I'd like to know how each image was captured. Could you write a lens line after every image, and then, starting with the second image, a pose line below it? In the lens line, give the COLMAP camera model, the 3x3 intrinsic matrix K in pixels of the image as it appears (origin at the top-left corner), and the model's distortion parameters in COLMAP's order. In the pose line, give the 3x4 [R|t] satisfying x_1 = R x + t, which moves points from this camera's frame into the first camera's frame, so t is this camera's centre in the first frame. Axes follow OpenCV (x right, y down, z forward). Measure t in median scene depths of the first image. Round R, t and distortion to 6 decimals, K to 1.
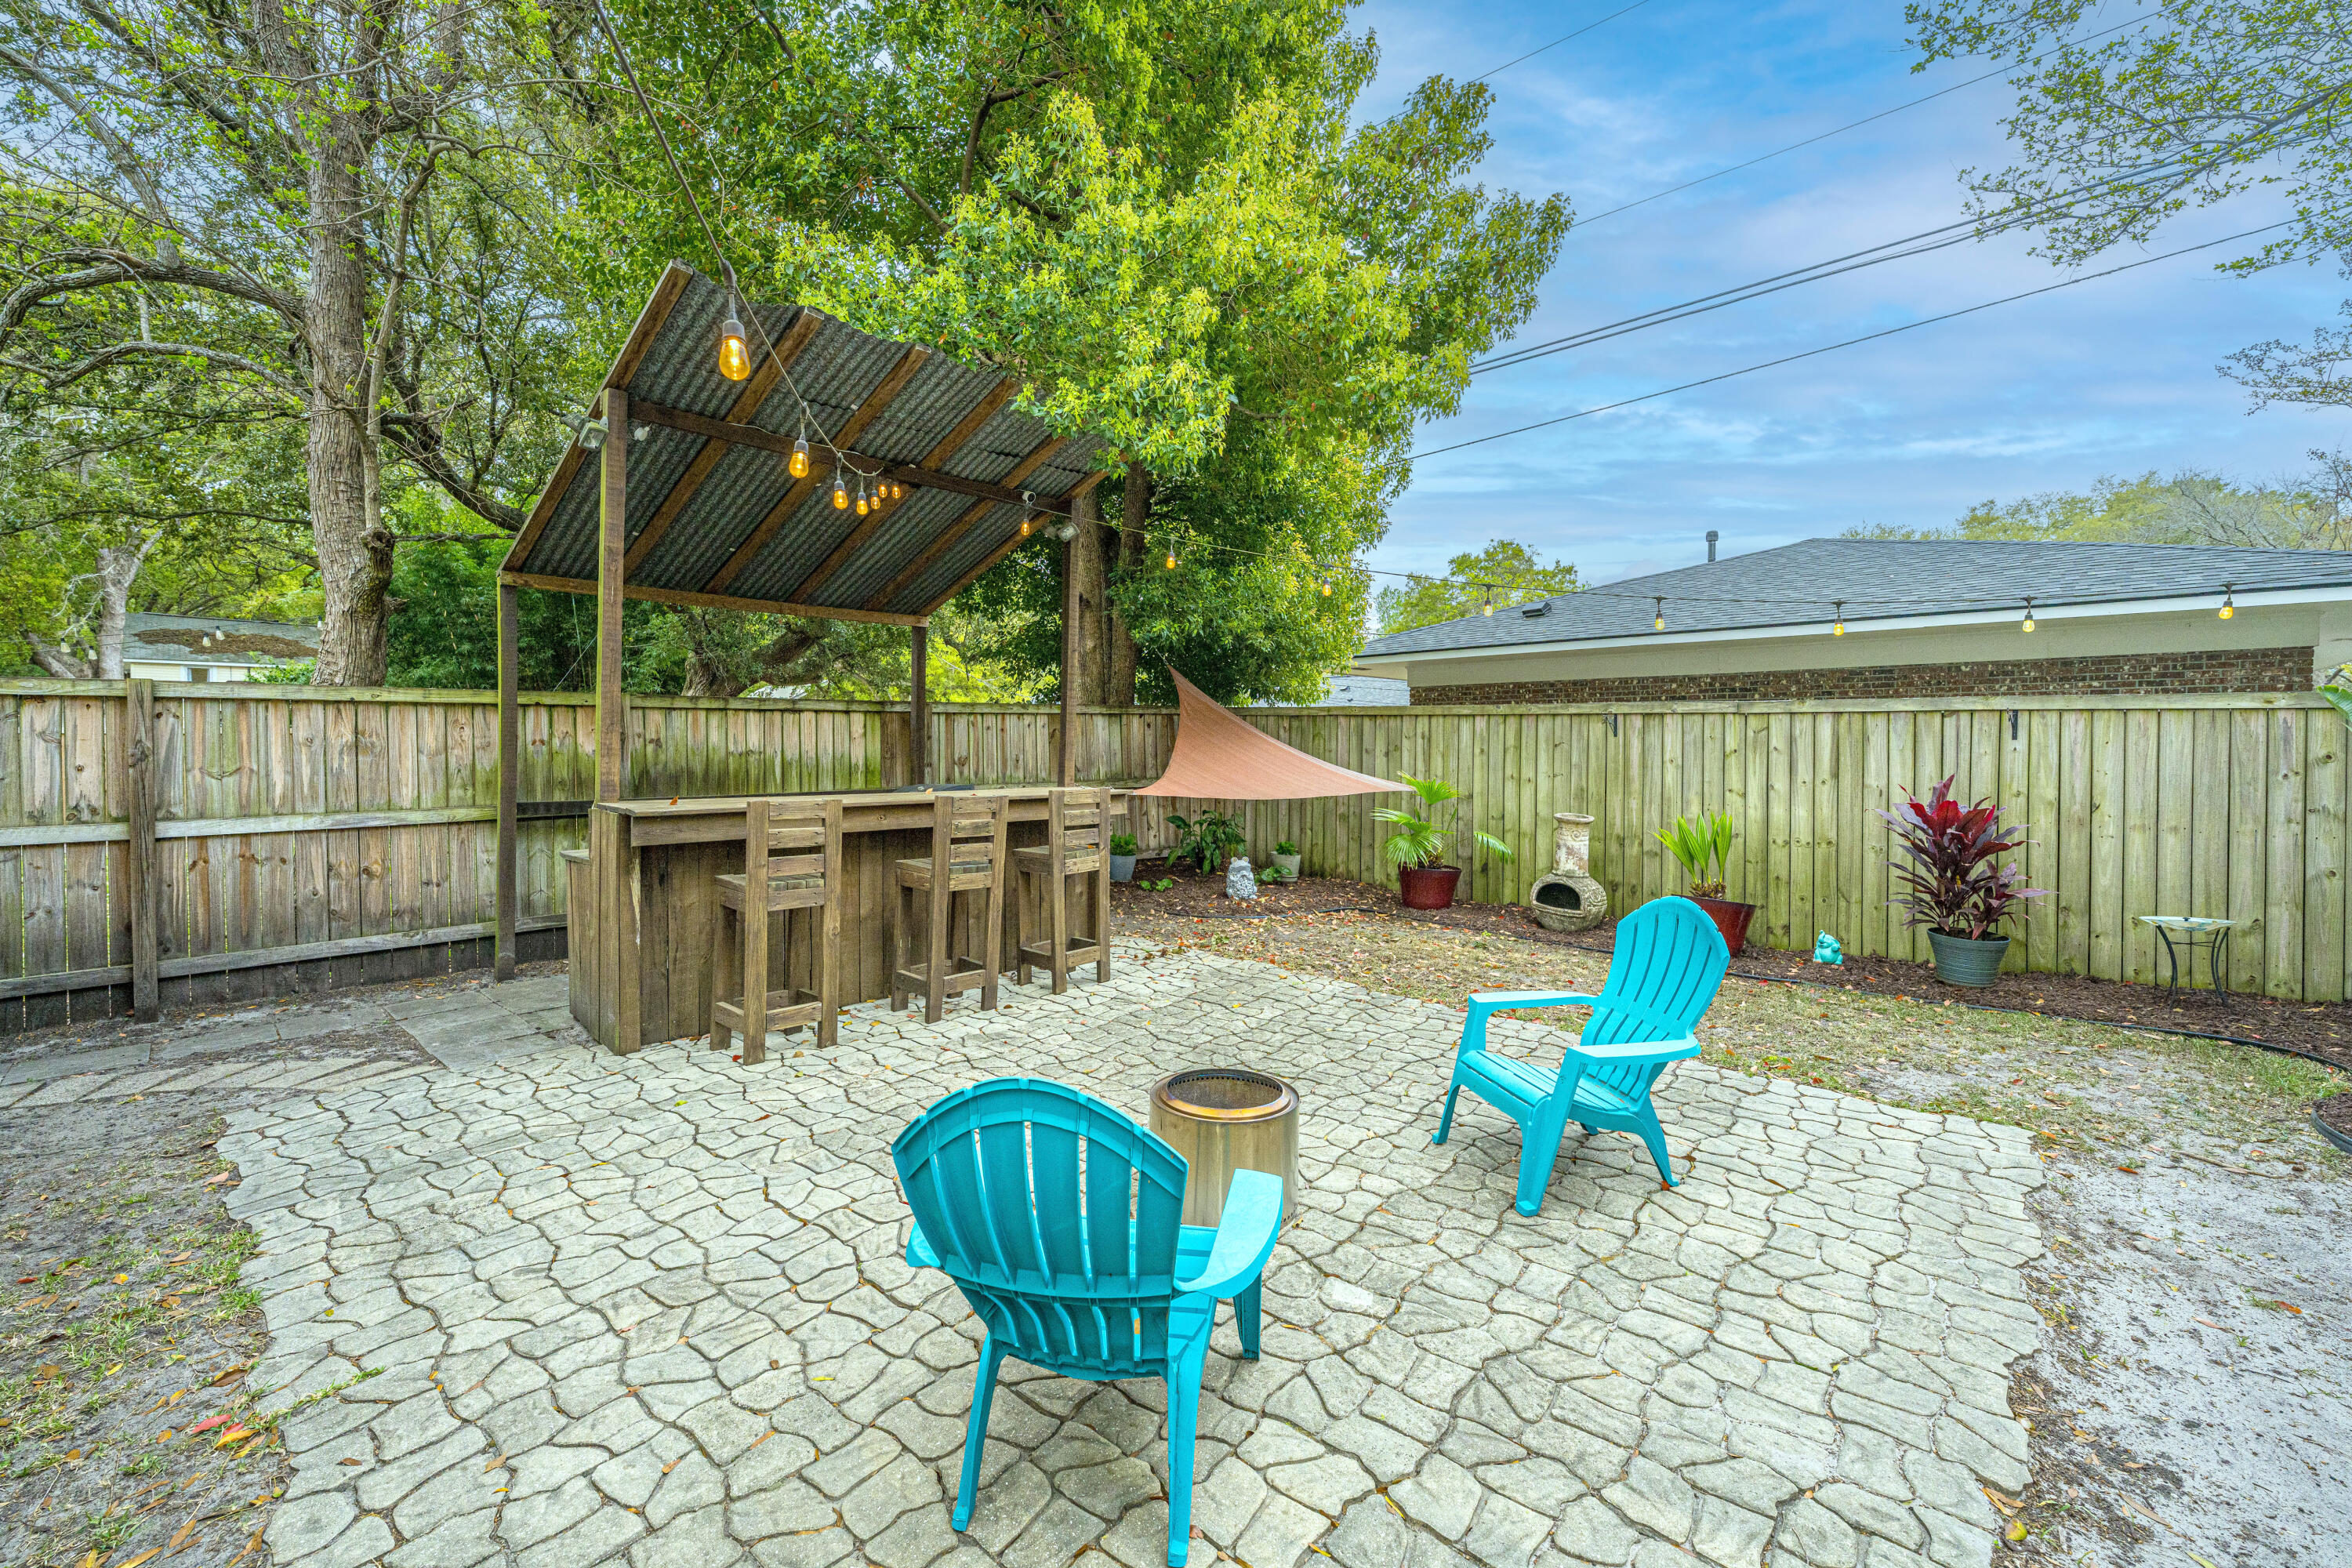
lens RADIAL K [[955.4, 0, 1189.5], [0, 955.4, 757.7], [0, 0, 1]] dist [-0.001762, 0.000301]
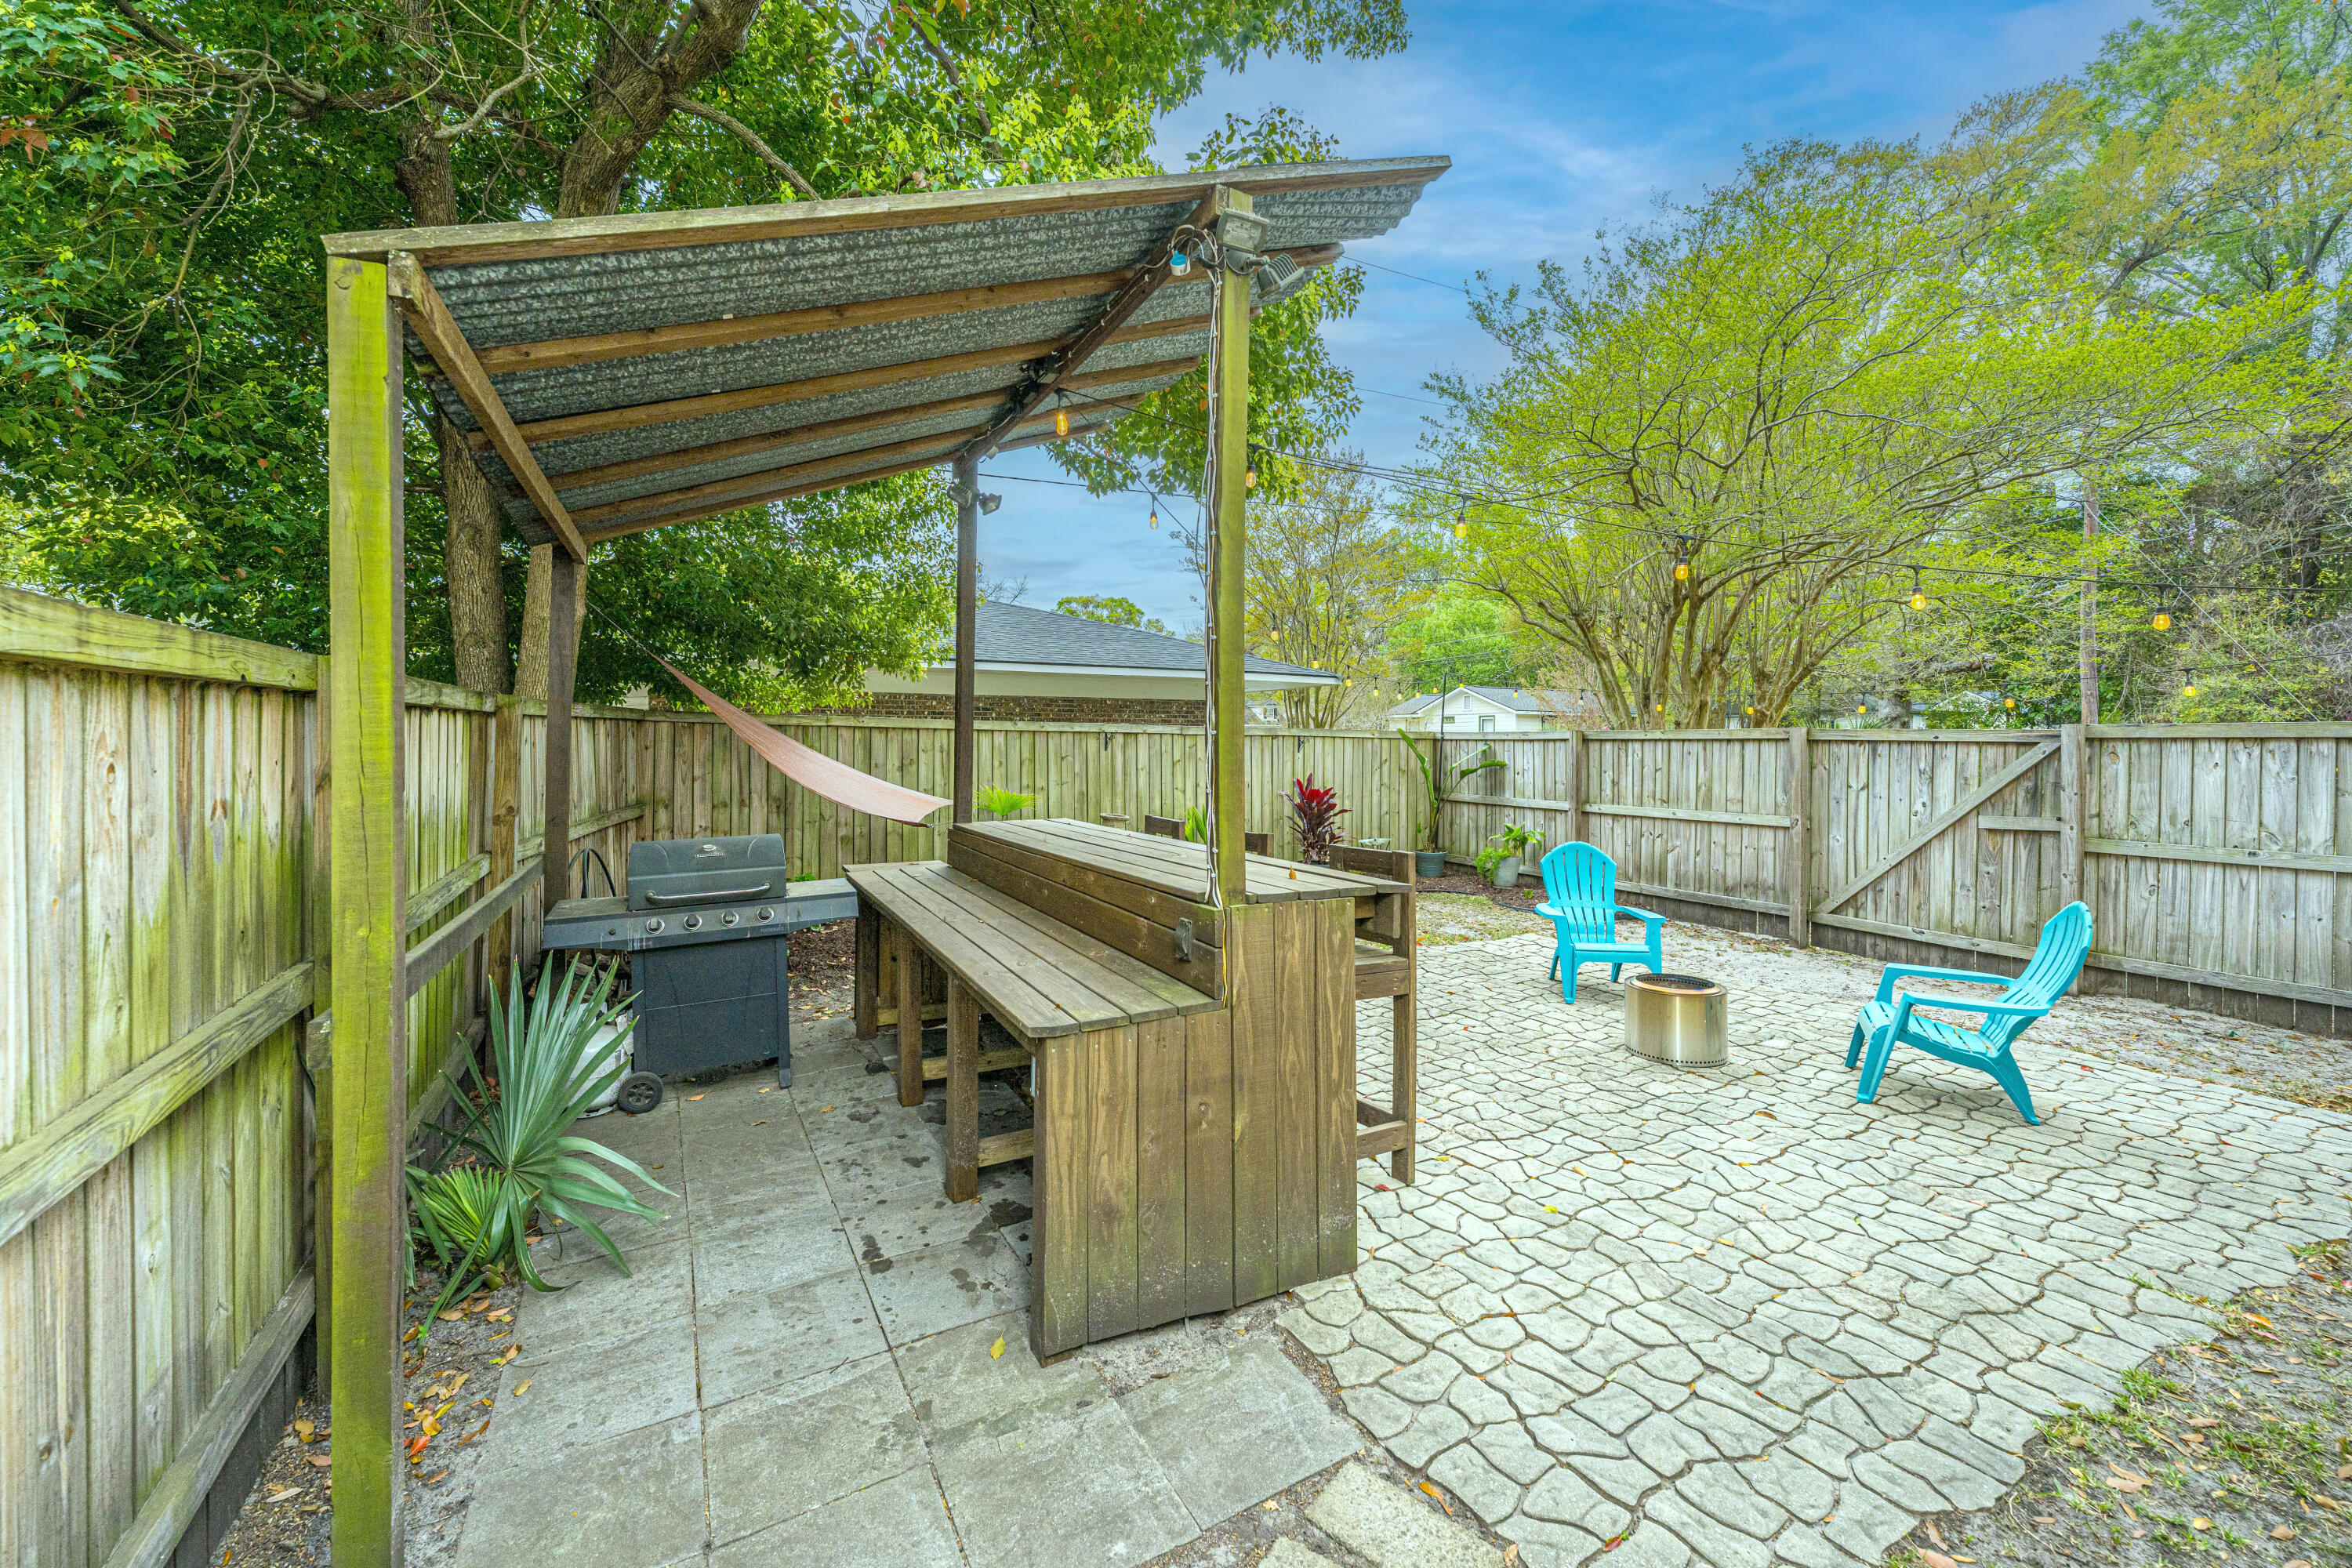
lens RADIAL K [[934.0, 0, 1178.0], [0, 934.0, 748.5], [0, 0, 1]] dist [-0.000451, 0.000225]
pose [[0.333454, -0.005760, 0.942749, -0.902146], [0.012790, 0.999917, 0.001586, -0.033322], [-0.942680, 0.011529, 0.333500, 0.654246]]
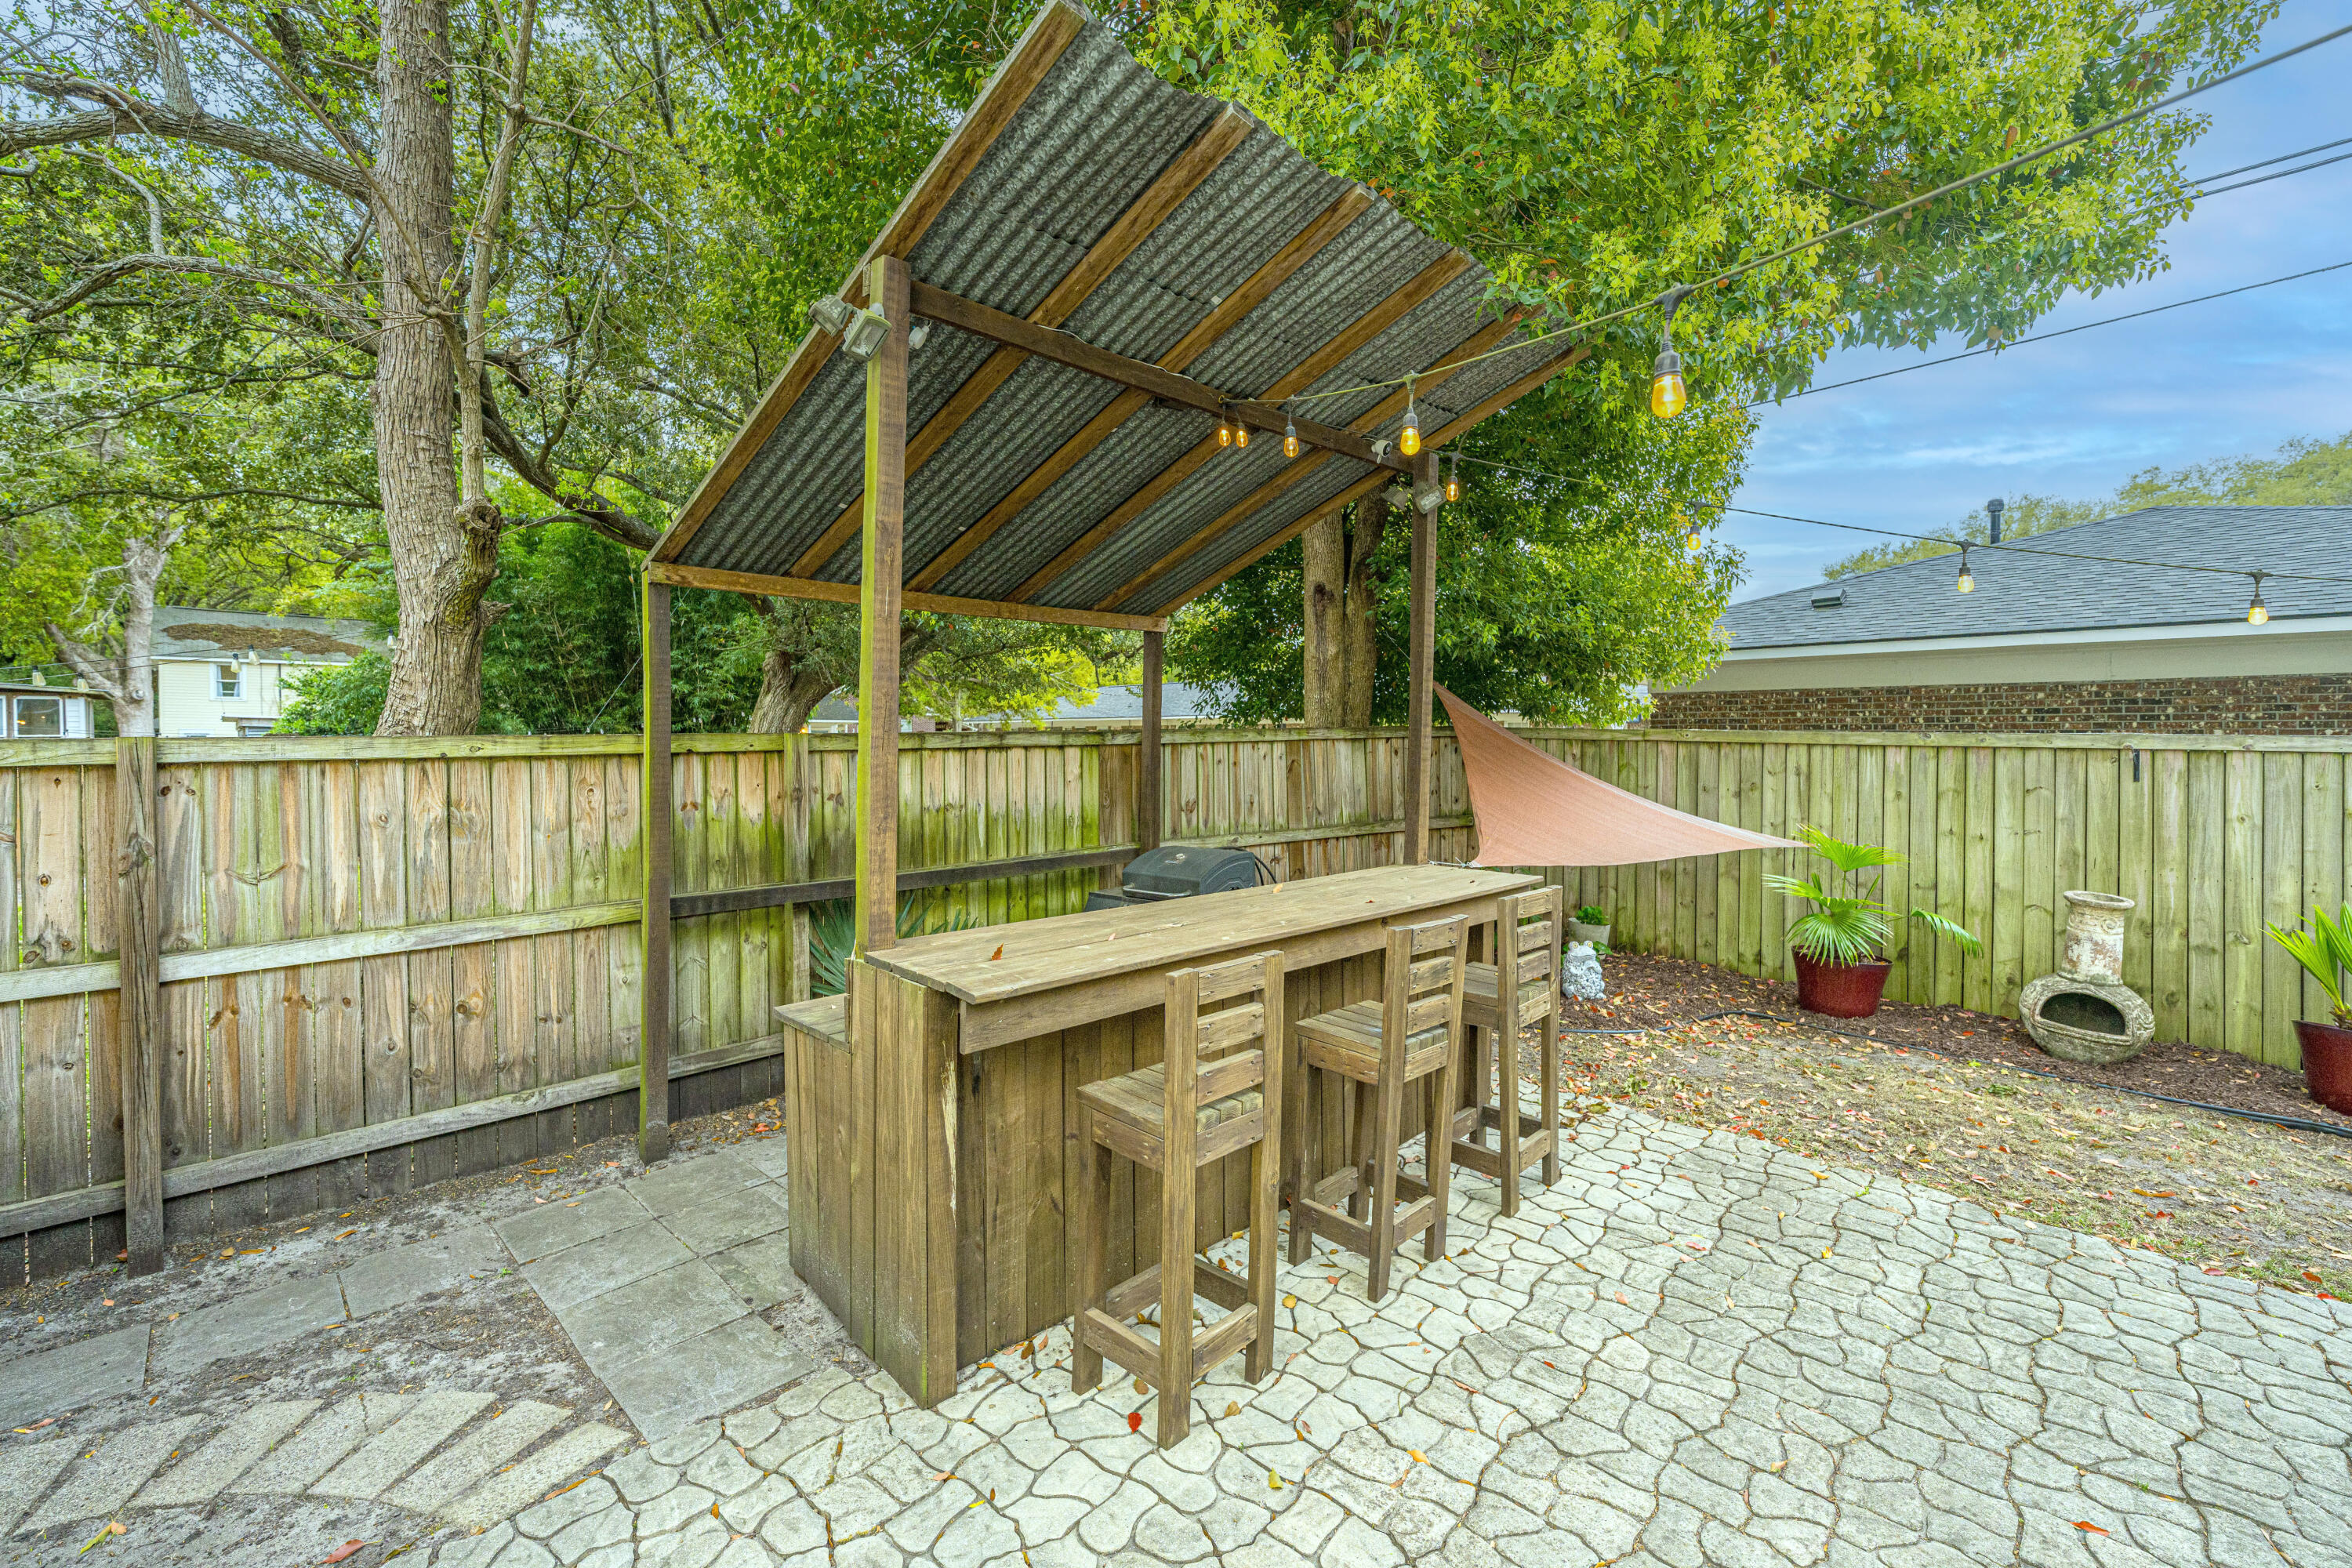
lens RADIAL K [[1001.3, 0, 1183.1], [0, 1001.3, 748.0], [0, 0, 1]] dist [-0.001582, 0.000017]
pose [[0.999116, -0.000169, -0.042035, -0.305217], [0.000136, 1.000000, -0.000786, -0.061297], [0.042036, 0.000780, 0.999116, 0.296245]]
